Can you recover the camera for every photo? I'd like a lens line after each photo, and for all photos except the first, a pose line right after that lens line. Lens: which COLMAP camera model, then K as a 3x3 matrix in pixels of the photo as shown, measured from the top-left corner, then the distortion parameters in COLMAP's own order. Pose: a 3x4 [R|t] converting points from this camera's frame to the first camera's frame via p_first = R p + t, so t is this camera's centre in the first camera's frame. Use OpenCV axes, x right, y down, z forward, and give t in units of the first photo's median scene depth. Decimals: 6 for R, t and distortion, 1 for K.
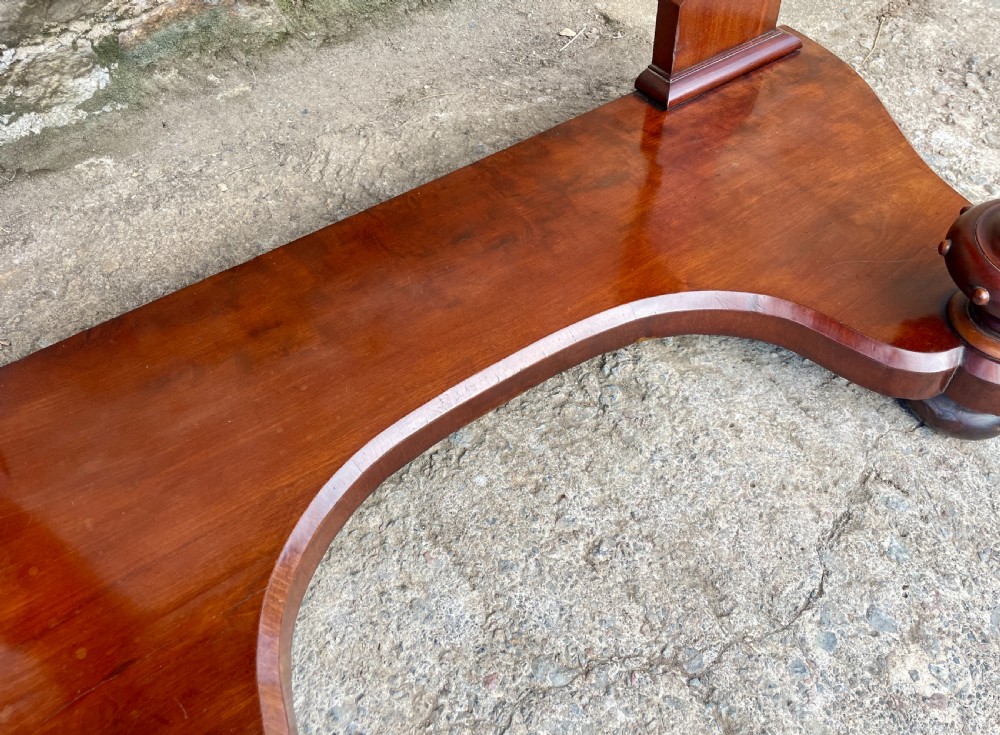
lens RADIAL K [[775.6, 0, 521.5], [0, 775.6, 347.7], [0, 0, 1]] dist [0.081806, -0.114175]
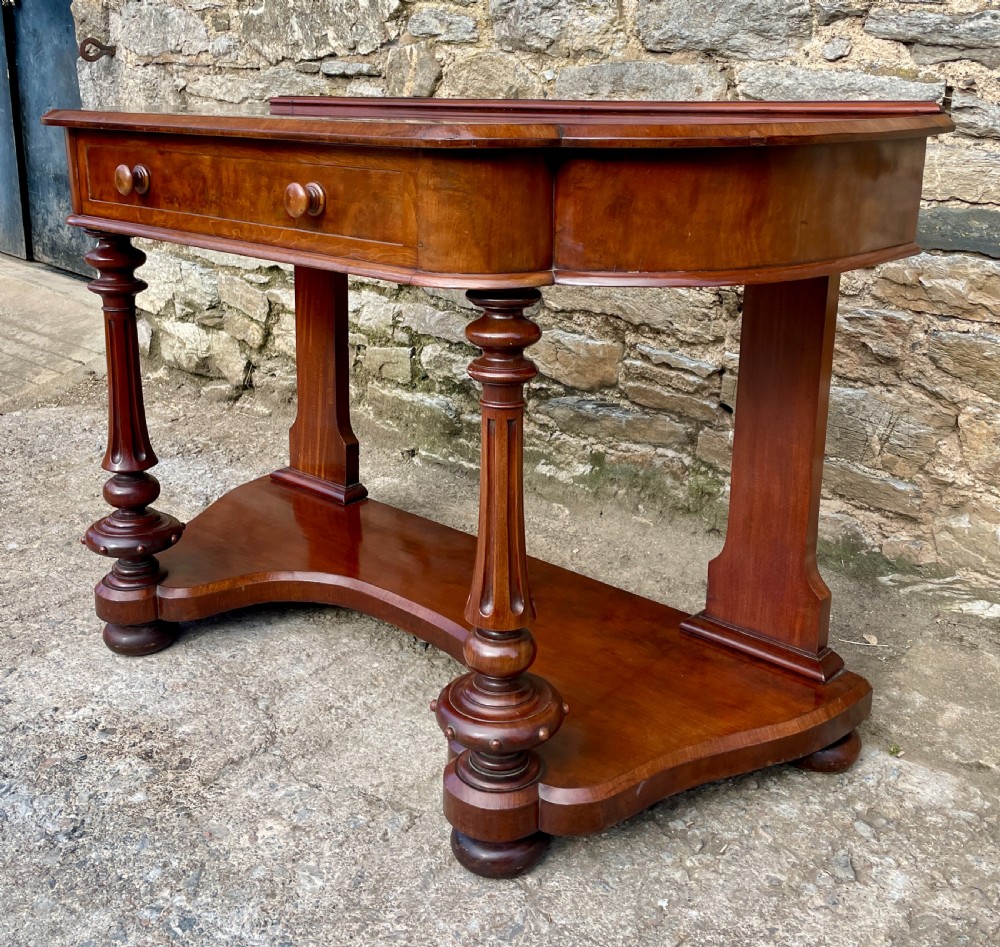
lens RADIAL K [[1115.7, 0, 496.2], [0, 1115.7, 378.1], [0, 0, 1]] dist [0.045253, 0.000000]
pose [[0.220793, 0.261038, -0.939739, 2.022024], [-0.754632, 0.656130, 0.004956, -0.422977], [0.617885, 0.708063, 0.341856, -0.089614]]
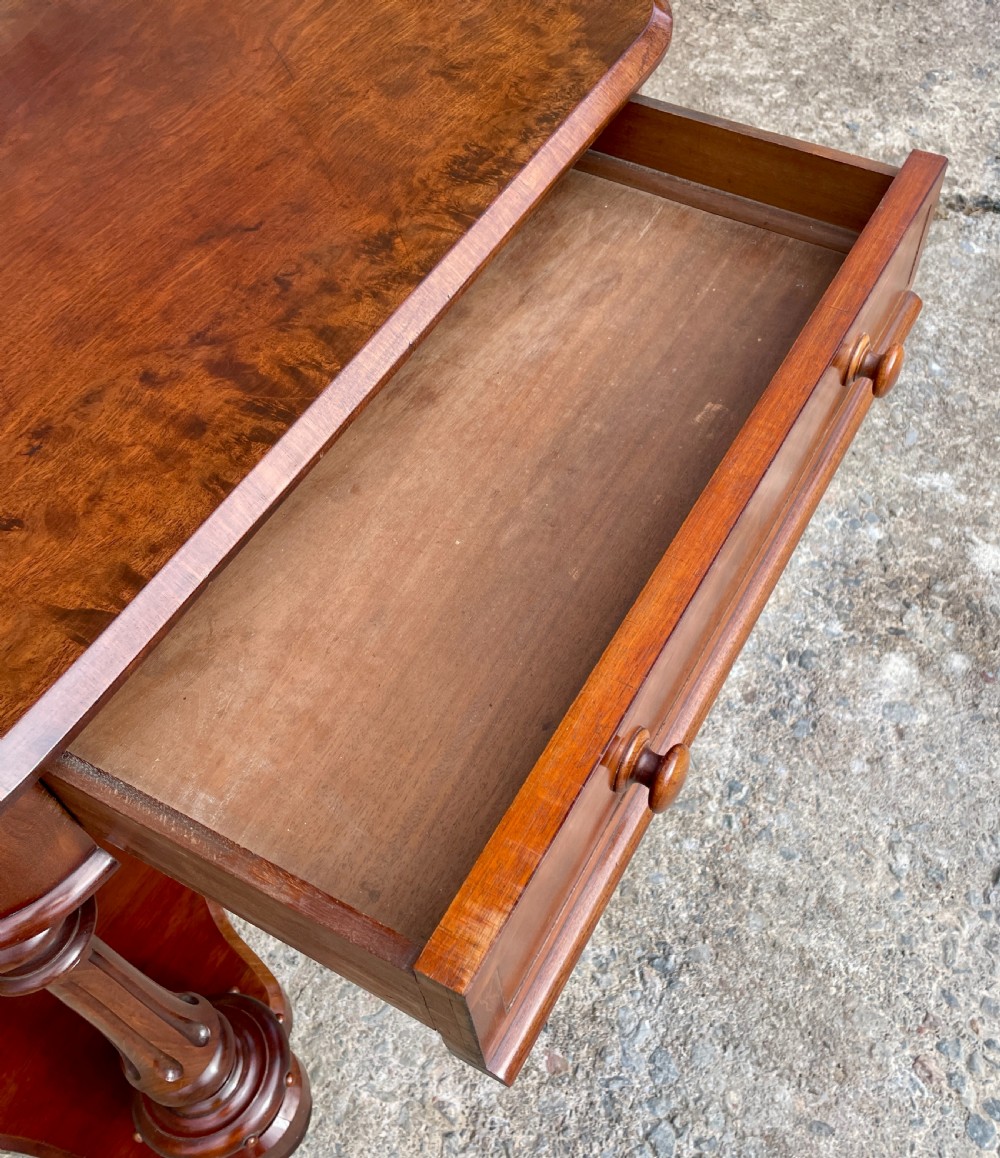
lens RADIAL K [[1133.1, 0, 554.5], [0, 1133.1, 582.0], [0, 0, 1]] dist [0.051567, 0.000000]
pose [[0.894890, -0.370862, 0.248259, -0.027715], [0.356499, 0.928683, 0.102254, -0.182518], [-0.268476, -0.003002, 0.963282, -1.005644]]
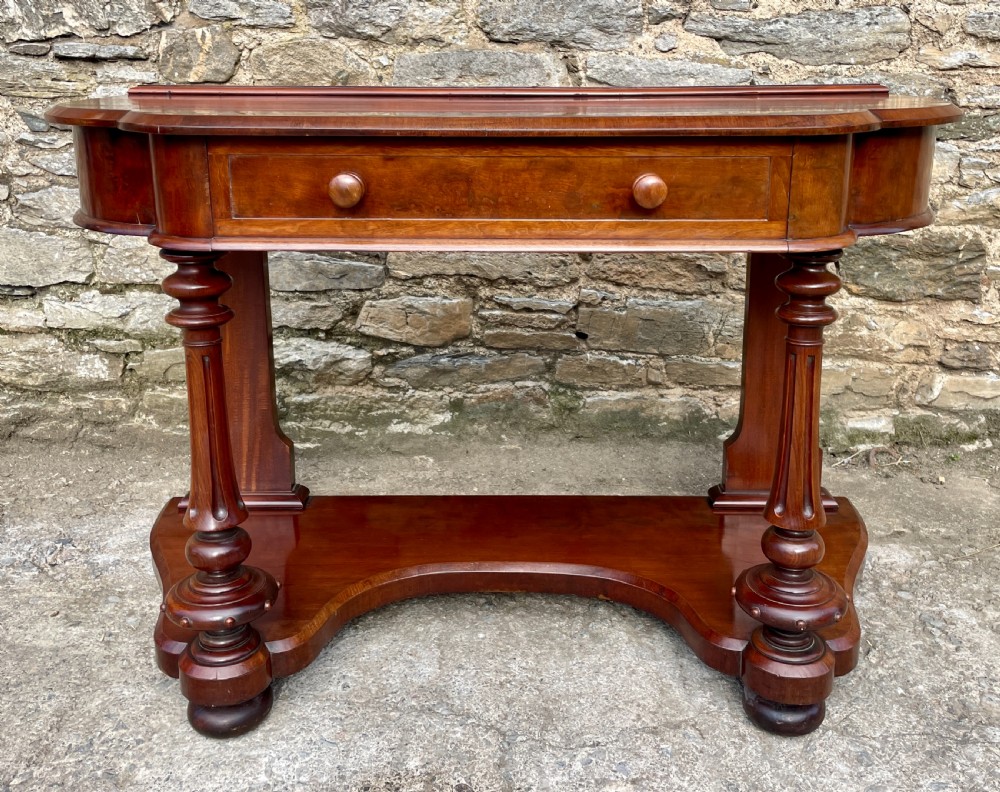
lens RADIAL K [[995.9, 0, 515.3], [0, 995.9, 317.9], [0, 0, 1]] dist [0.046615, 0.000000]
pose [[0.814121, 0.160893, -0.557961, 1.093380], [-0.454084, 0.775304, -0.438989, 0.545525], [0.361959, 0.610752, 0.704250, -0.927966]]
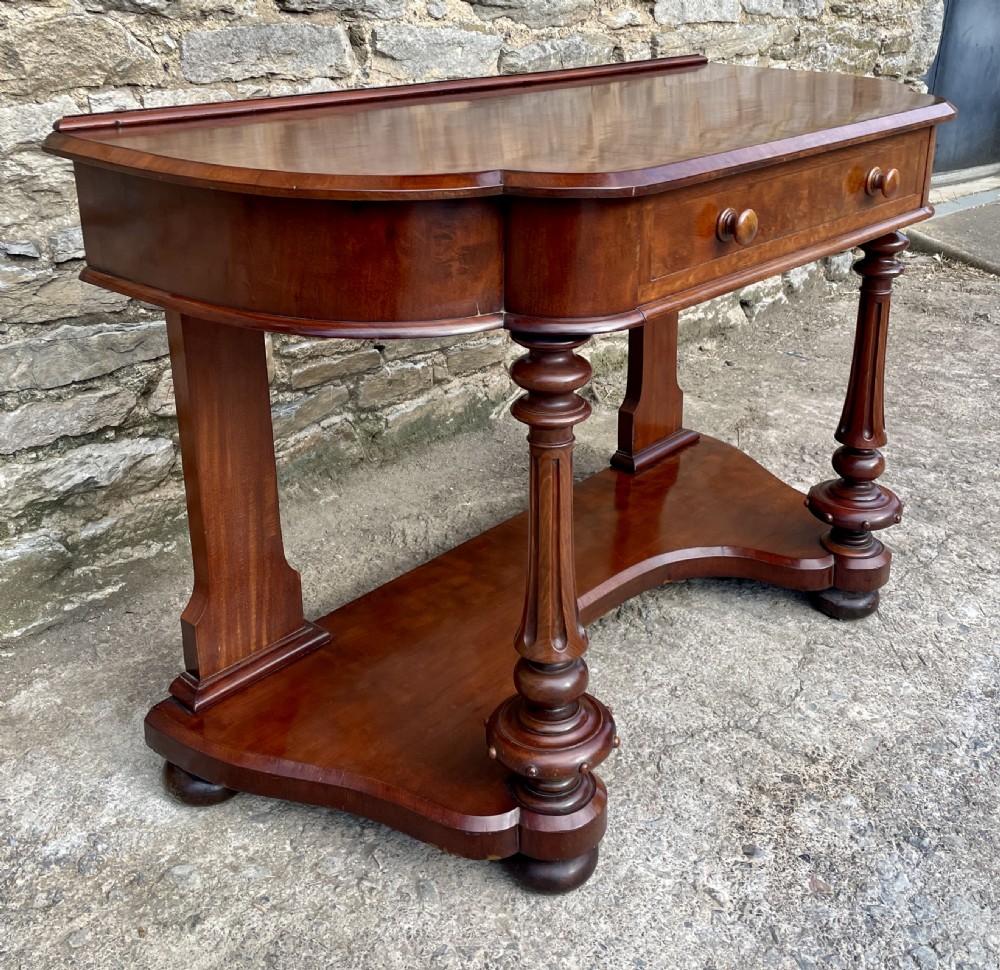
lens RADIAL K [[1159.6, 0, 518.1], [0, 1159.6, 360.8], [0, 0, 1]] dist [0.040990, 0.000000]
pose [[0.969887, -0.054425, 0.237398, -0.722860], [0.168988, 0.852299, -0.495004, 0.768082], [-0.175394, 0.520215, 0.835831, -1.291426]]
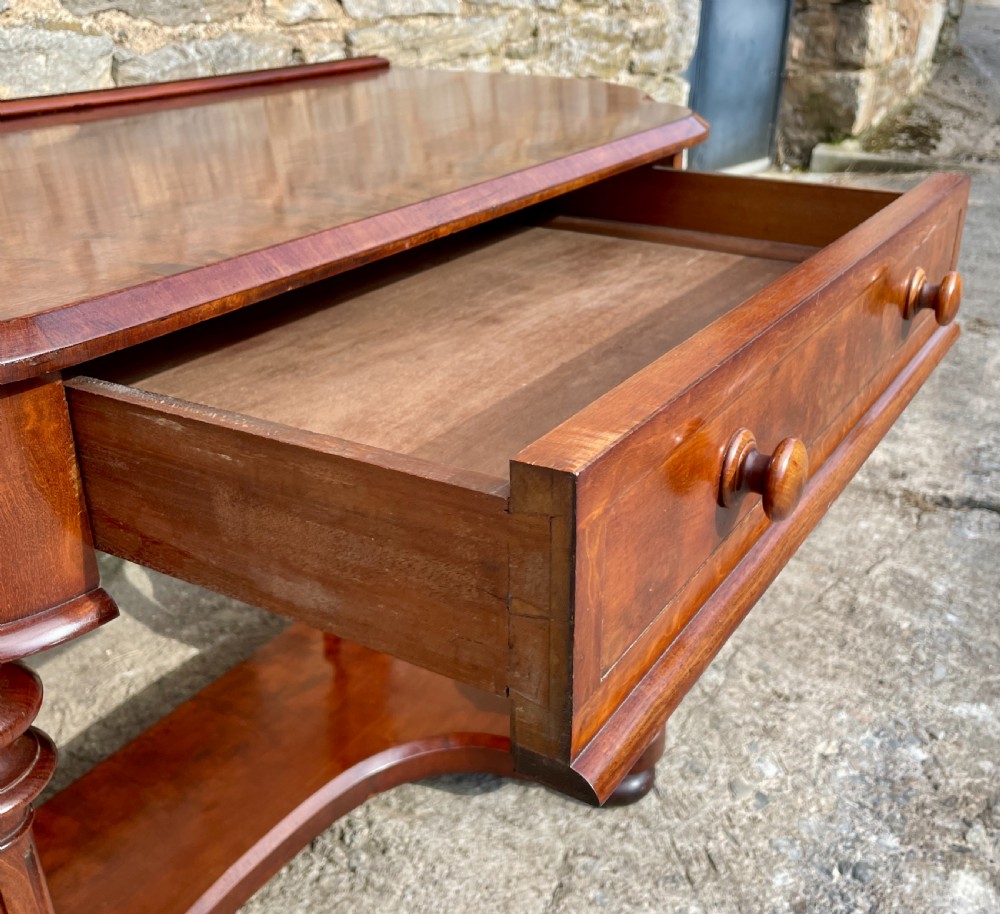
lens RADIAL K [[1102.0, 0, 502.9], [0, 1102.0, 431.6], [0, 0, 1]] dist [0.031747, 0.000000]
pose [[0.917129, -0.150695, 0.369005, -0.208834], [0.303746, 0.863690, -0.402217, 0.254670], [-0.258094, 0.480969, 0.837888, -0.785673]]
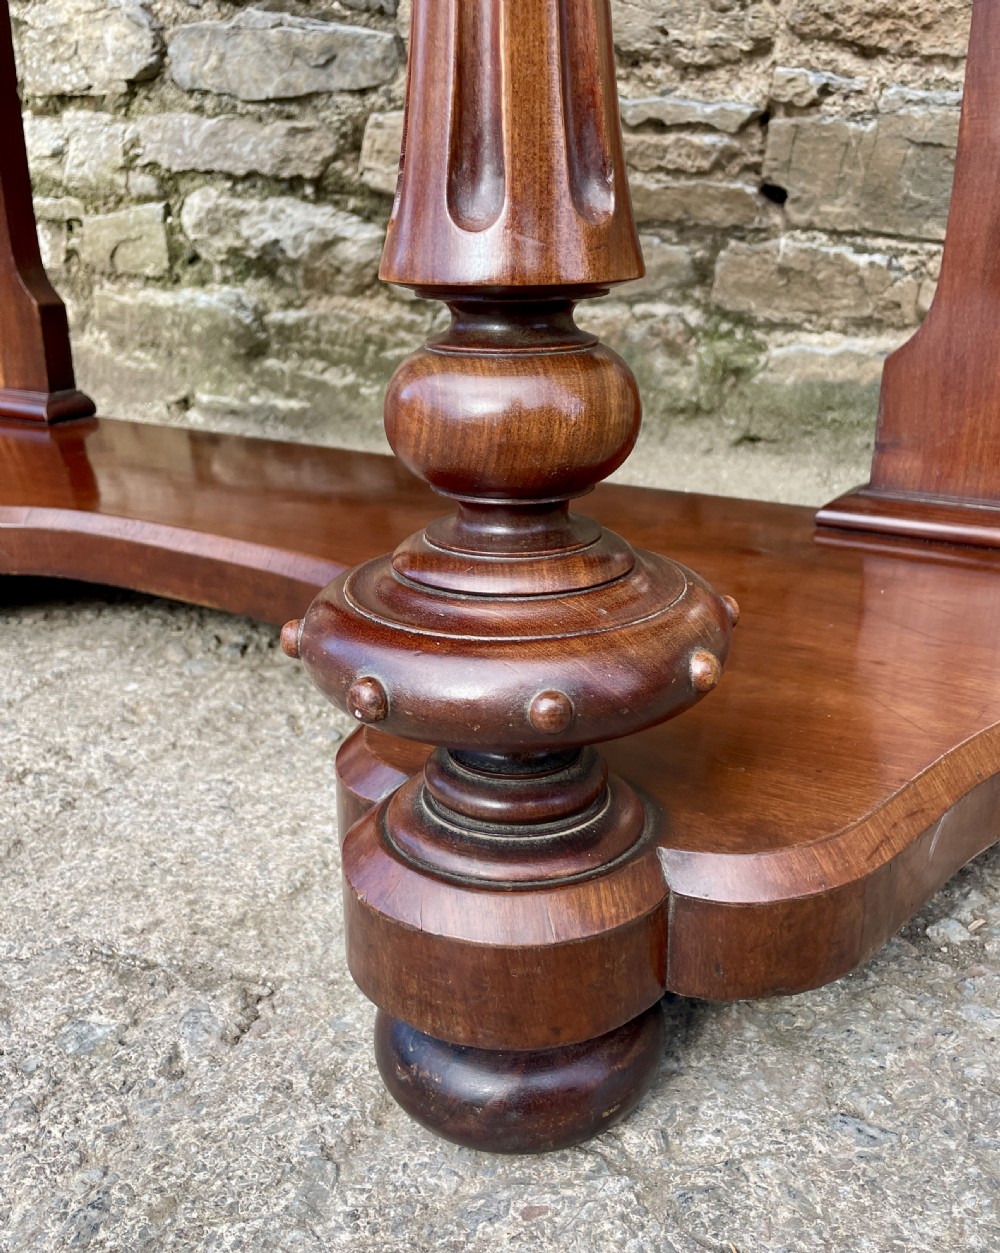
lens RADIAL K [[1247.8, 0, 489.2], [0, 1247.8, 652.6], [0, 0, 1]] dist [0.046615, 0.000000]
pose [[0.380943, 0.348944, -0.856225, 1.077062], [-0.703320, 0.710489, -0.023363, -0.070439], [0.600186, 0.611100, 0.516075, 0.534568]]
